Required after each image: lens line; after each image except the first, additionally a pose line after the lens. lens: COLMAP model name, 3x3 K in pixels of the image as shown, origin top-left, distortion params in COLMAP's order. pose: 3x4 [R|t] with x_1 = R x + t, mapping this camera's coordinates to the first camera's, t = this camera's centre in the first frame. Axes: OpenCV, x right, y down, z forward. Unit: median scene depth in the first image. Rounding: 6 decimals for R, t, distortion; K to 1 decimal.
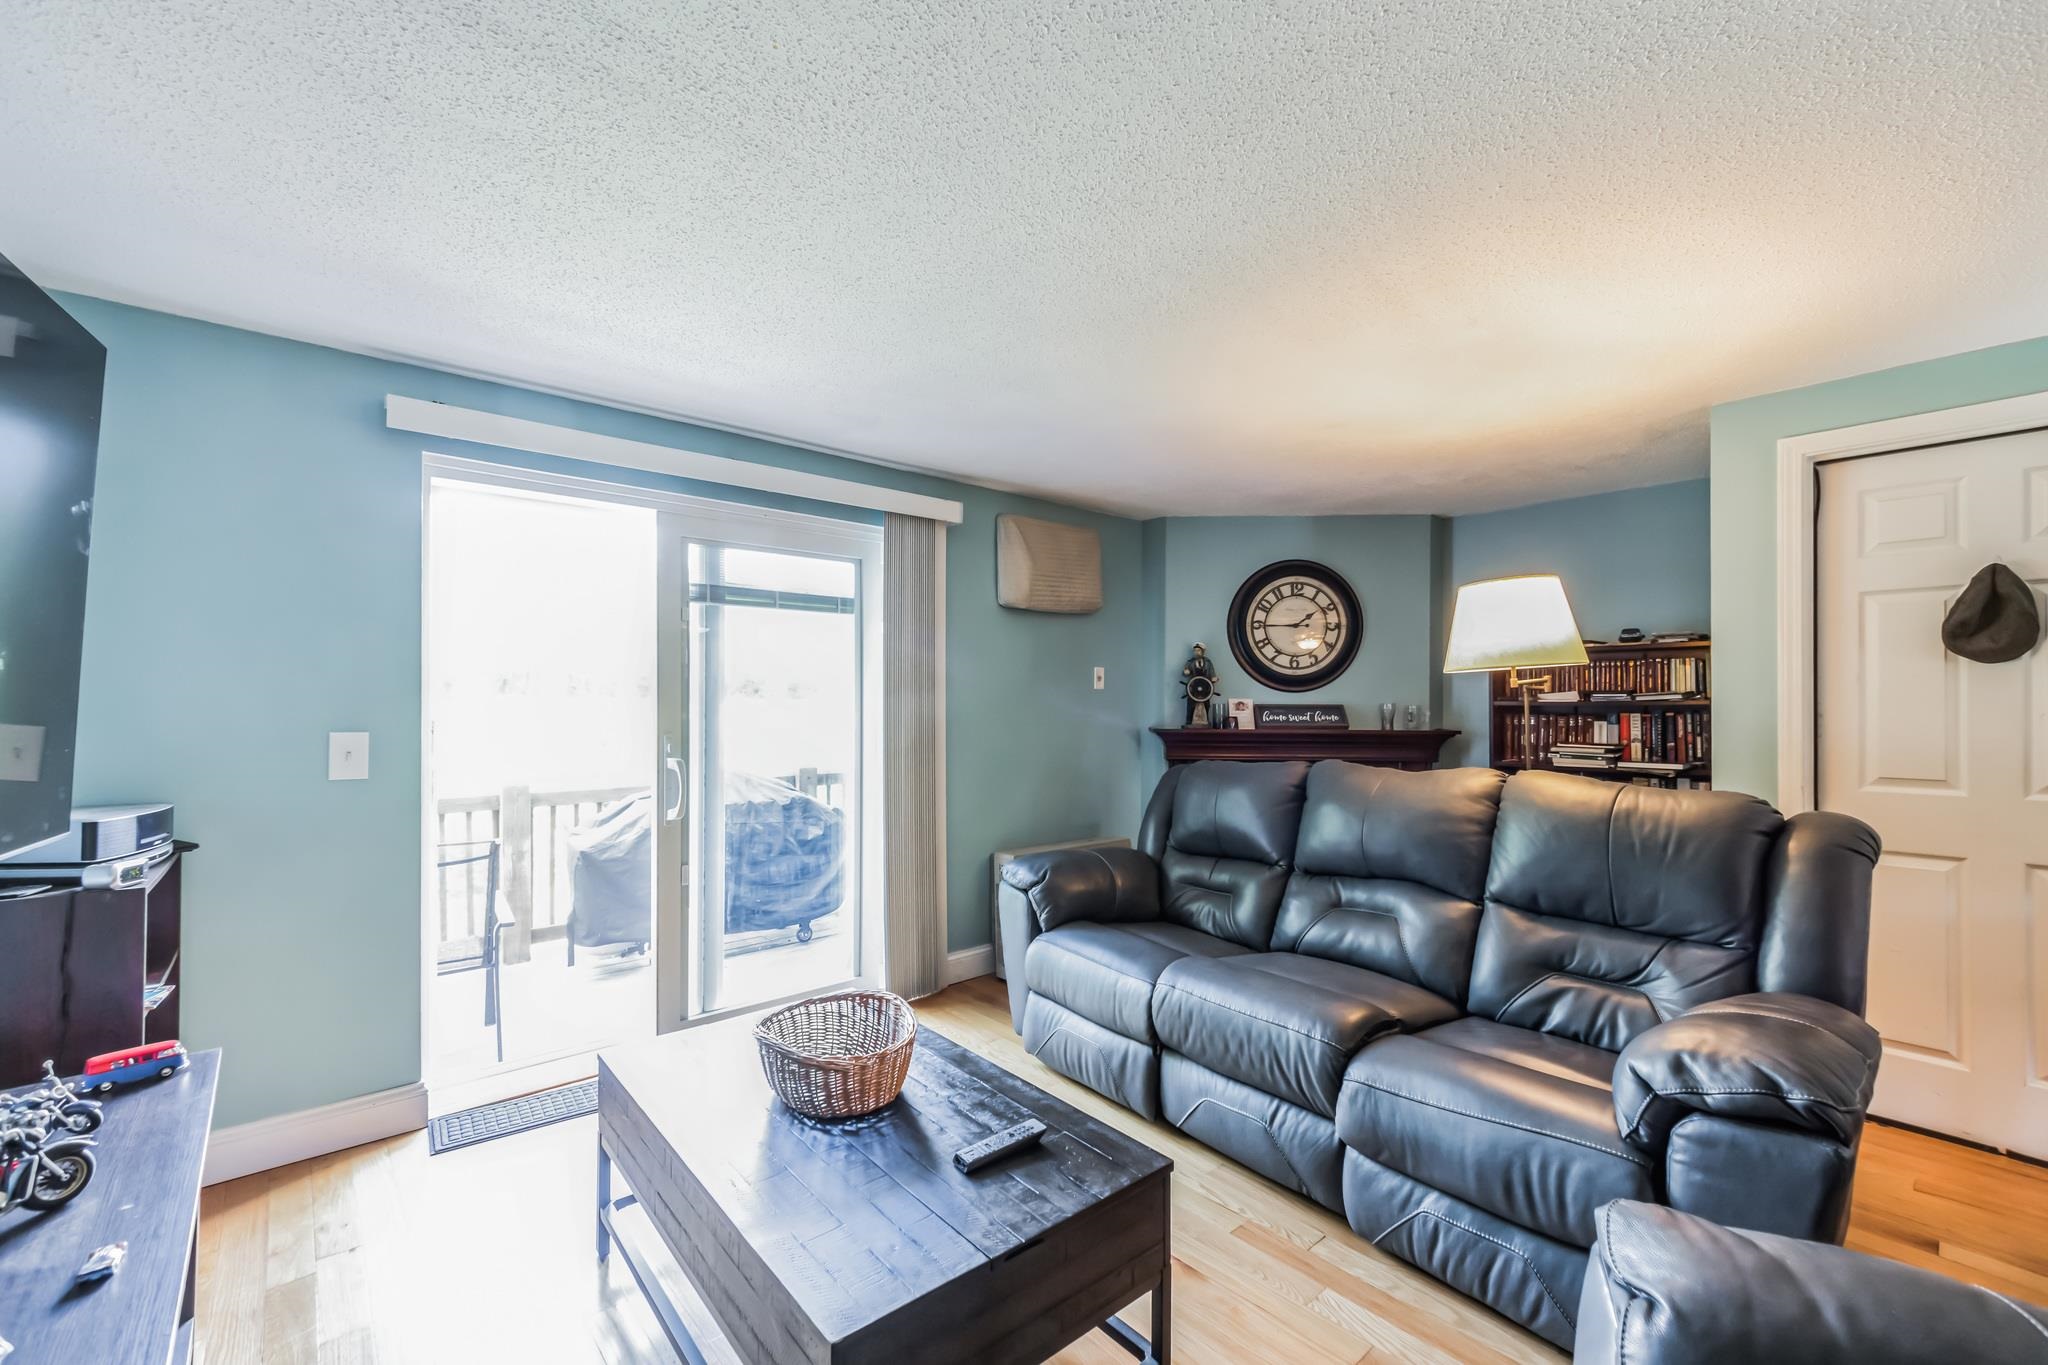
lens RADIAL K [[836.2, 0, 1044.9], [0, 836.2, 708.6], [0, 0, 1]] dist [-0.001091, -0.000153]
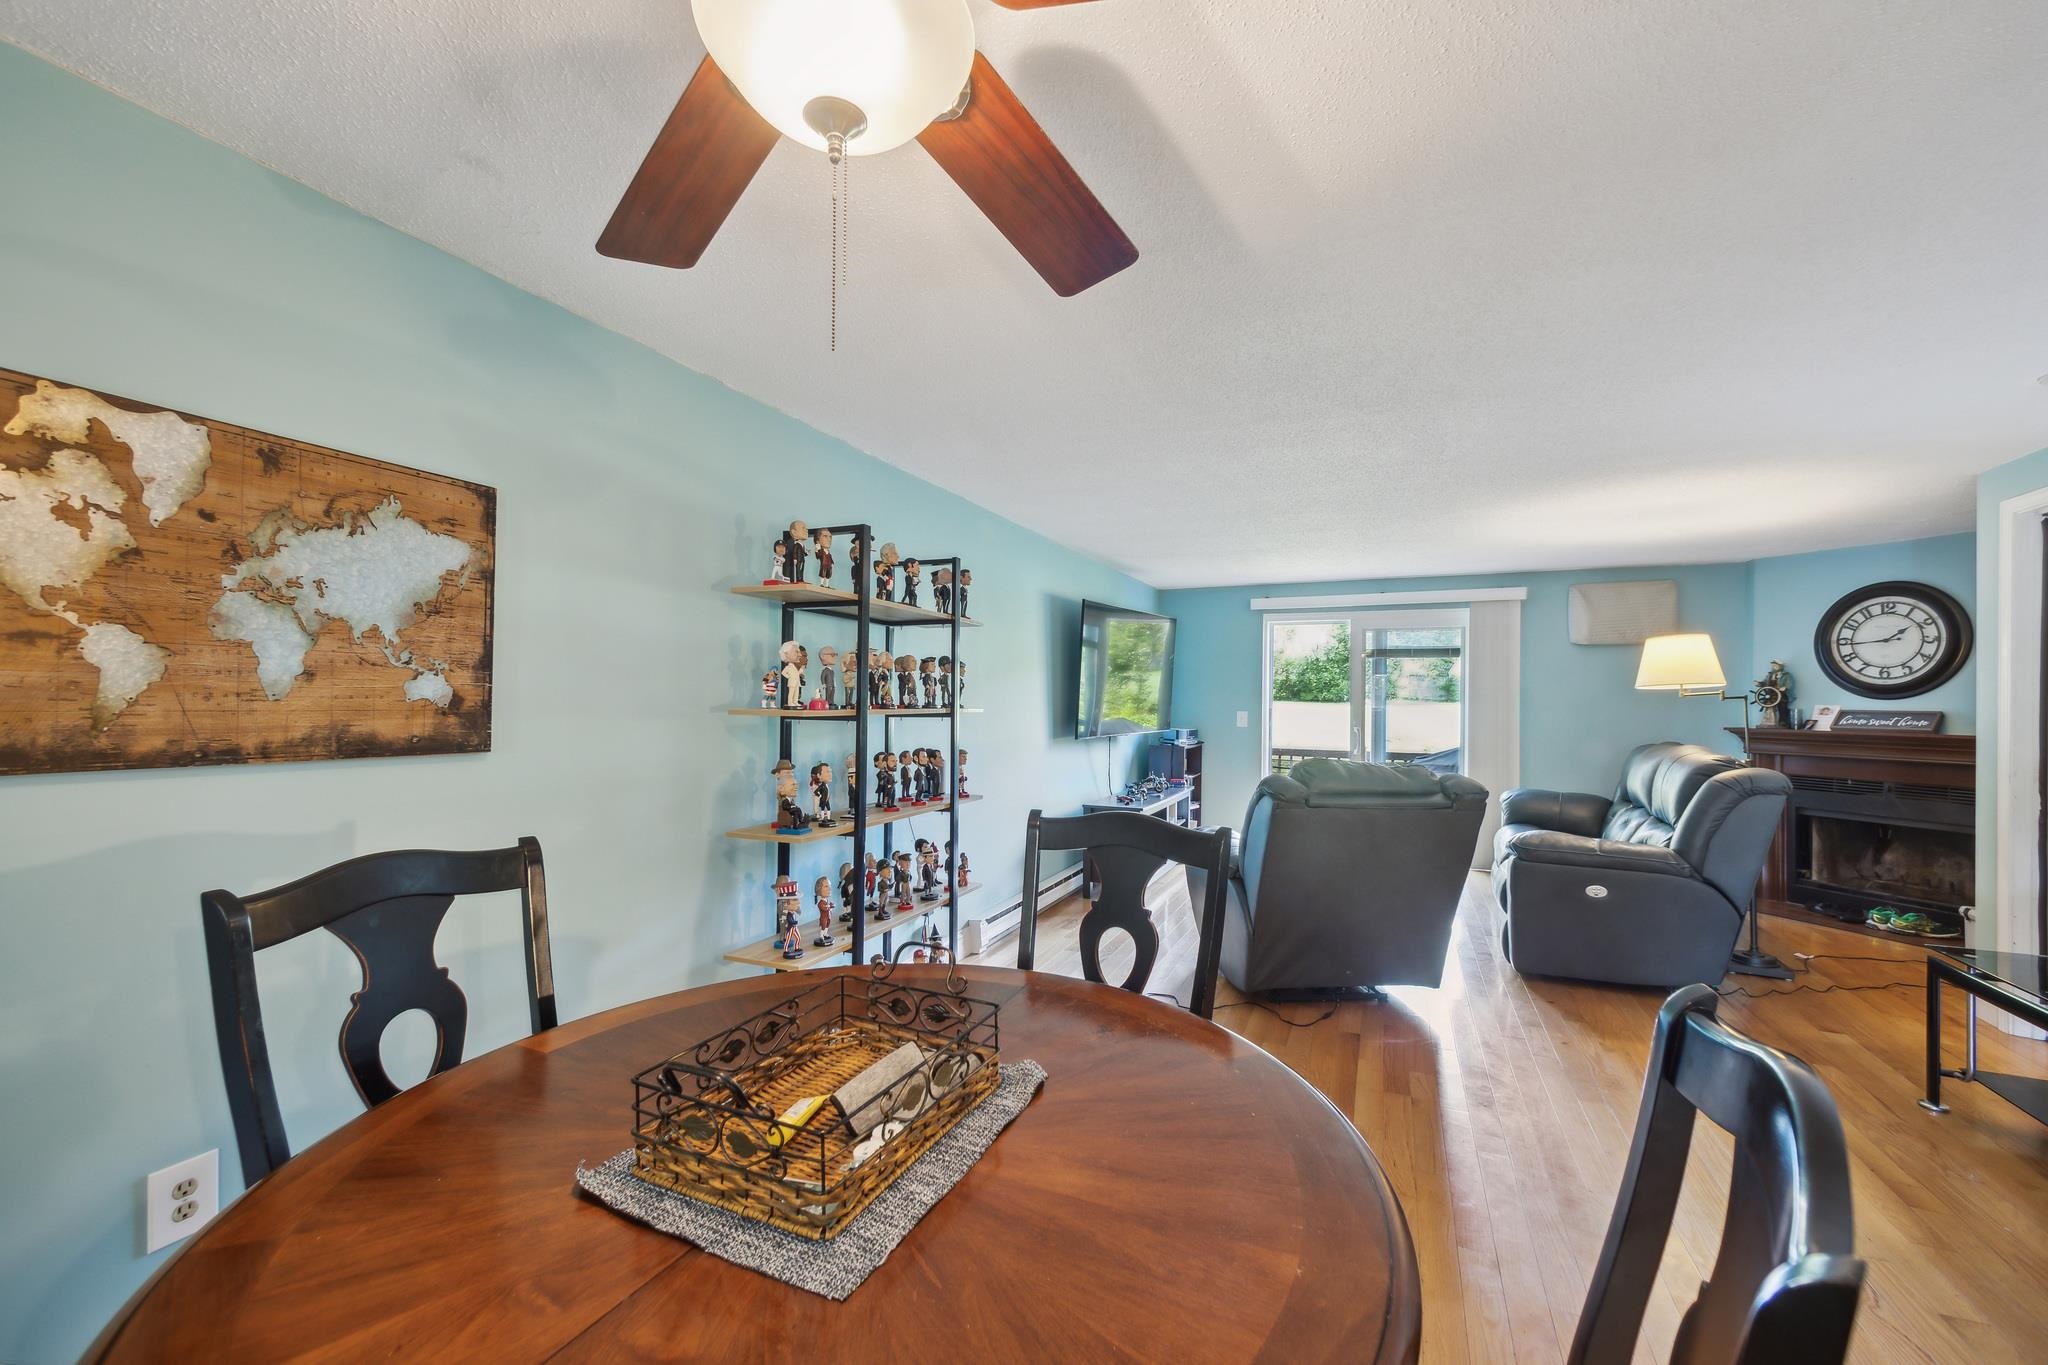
lens RADIAL K [[837.3, 0, 1024.5], [0, 837.3, 690.0], [0, 0, 1]] dist [-0.001438, -0.000340]
pose [[0.420046, -0.005765, -0.907484, 0.833503], [-0.017909, 0.999732, -0.014641, 0.004418], [0.907326, 0.022402, 0.419831, -0.521541]]
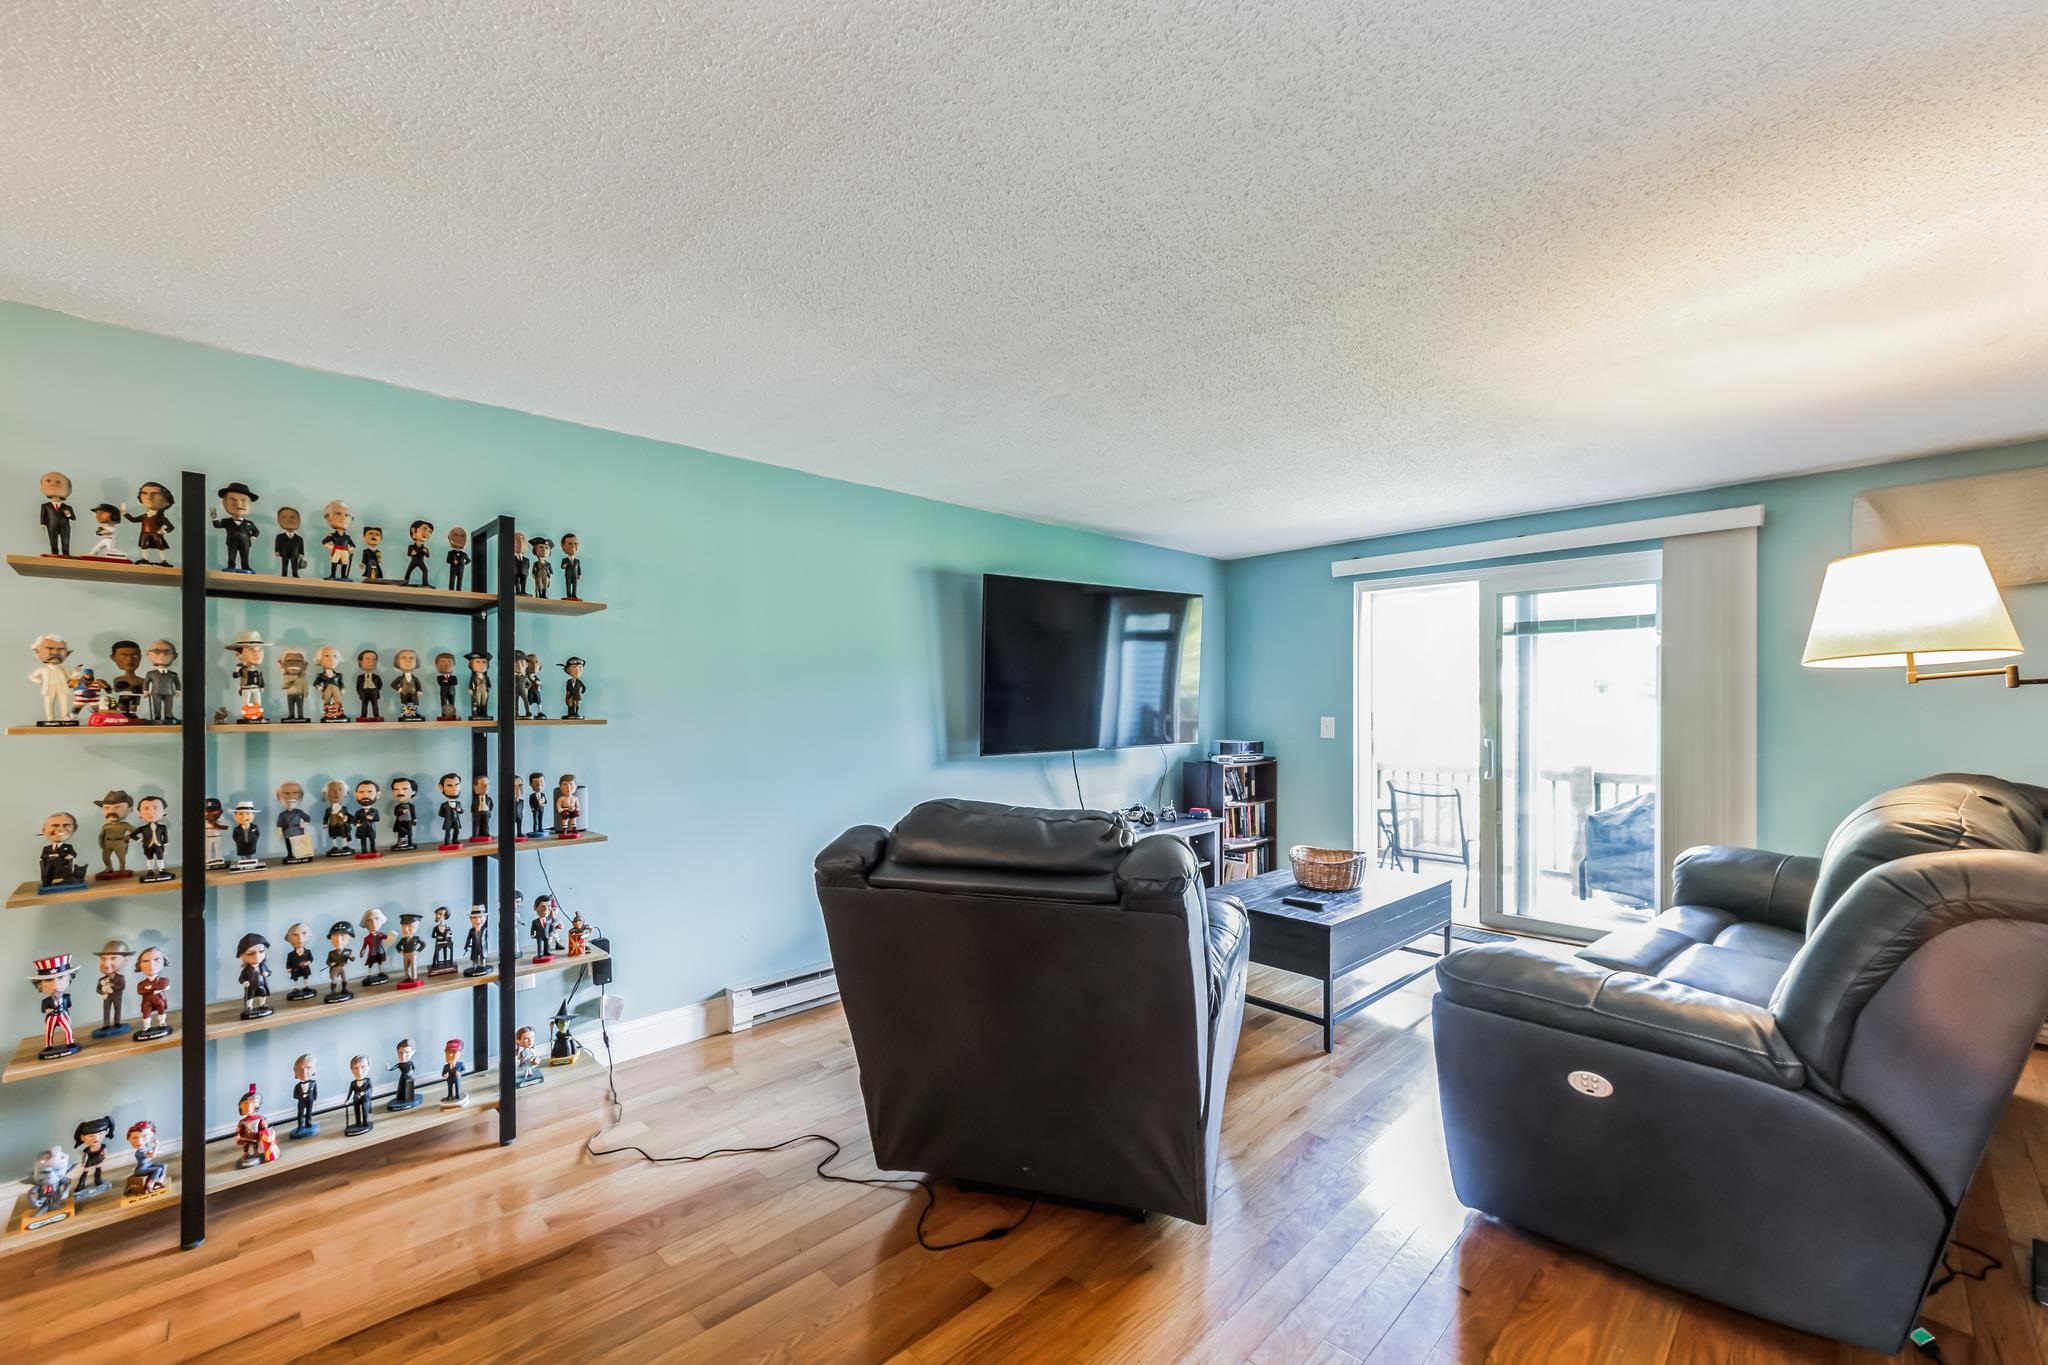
lens RADIAL K [[836.2, 0, 1044.9], [0, 836.2, 708.6], [0, 0, 1]] dist [-0.001091, -0.000153]
pose [[0.060710, 0.002975, -0.998151, 0.703186], [-0.003937, 0.999988, 0.002741, 0.000992], [0.998148, 0.003763, 0.060721, 0.058063]]
